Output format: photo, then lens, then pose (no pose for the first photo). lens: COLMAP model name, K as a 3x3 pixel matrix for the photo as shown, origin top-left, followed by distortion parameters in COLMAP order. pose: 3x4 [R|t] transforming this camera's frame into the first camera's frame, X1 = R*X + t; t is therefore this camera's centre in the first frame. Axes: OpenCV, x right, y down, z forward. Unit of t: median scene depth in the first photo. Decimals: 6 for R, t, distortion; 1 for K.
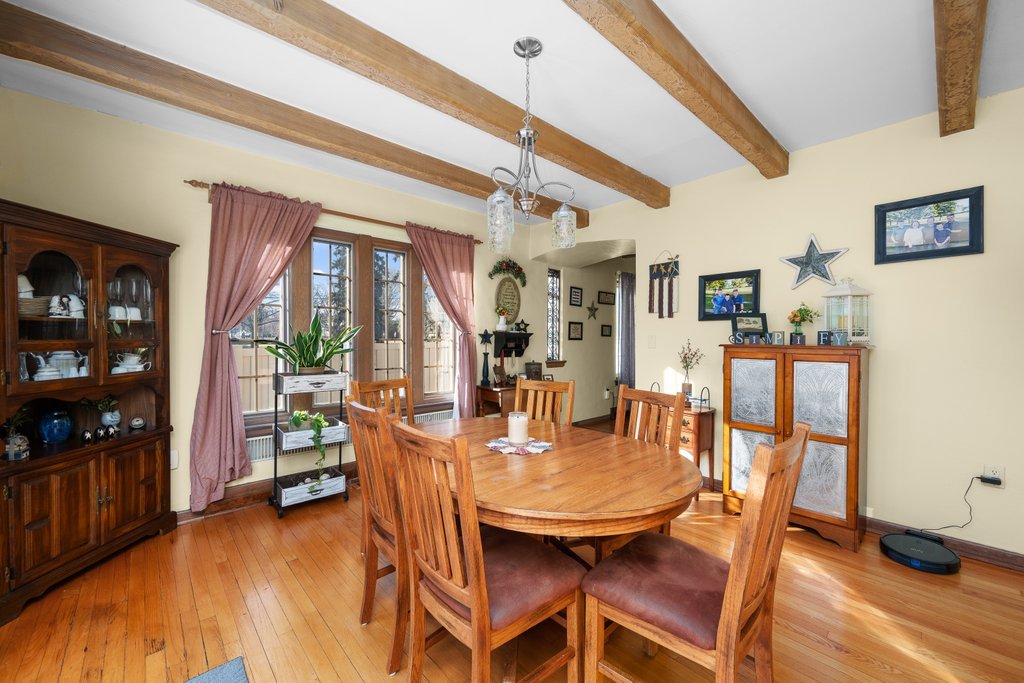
lens RADIAL K [[404.7, 0, 511.9], [0, 404.7, 340.7], [0, 0, 1]] dist [-0.005985, 0.001166]
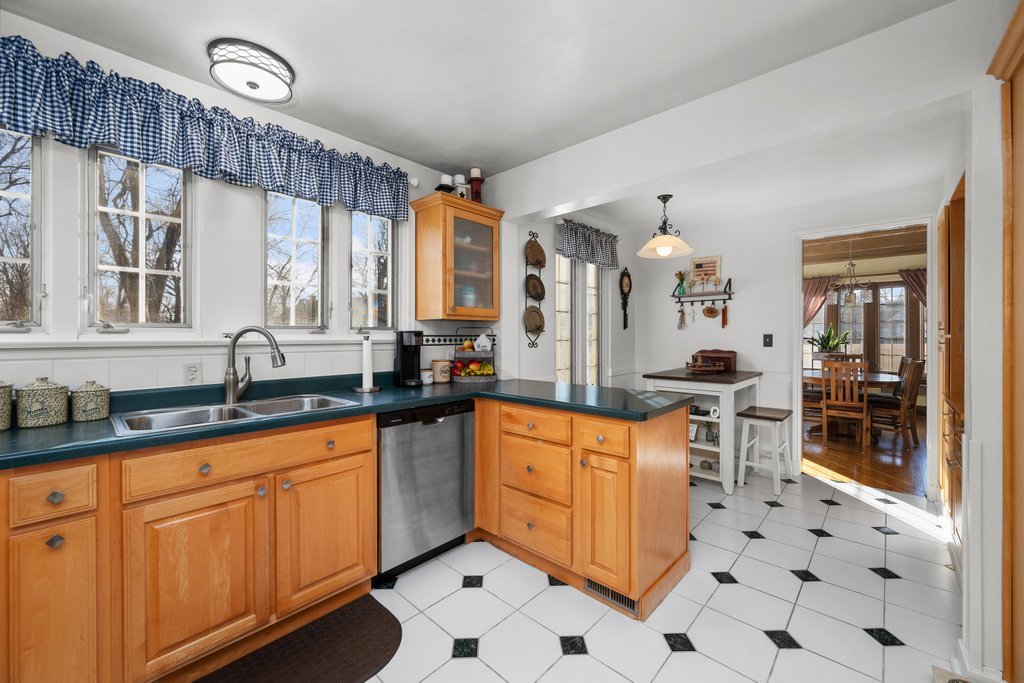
lens RADIAL K [[404.7, 0, 515.2], [0, 404.7, 334.9], [0, 0, 1]] dist [-0.005985, 0.001166]
pose [[0.074468, -0.004640, -0.997213, 1.477886], [-0.005816, 0.999970, -0.005087, 0.001785], [0.997206, 0.006179, 0.074438, -0.835236]]
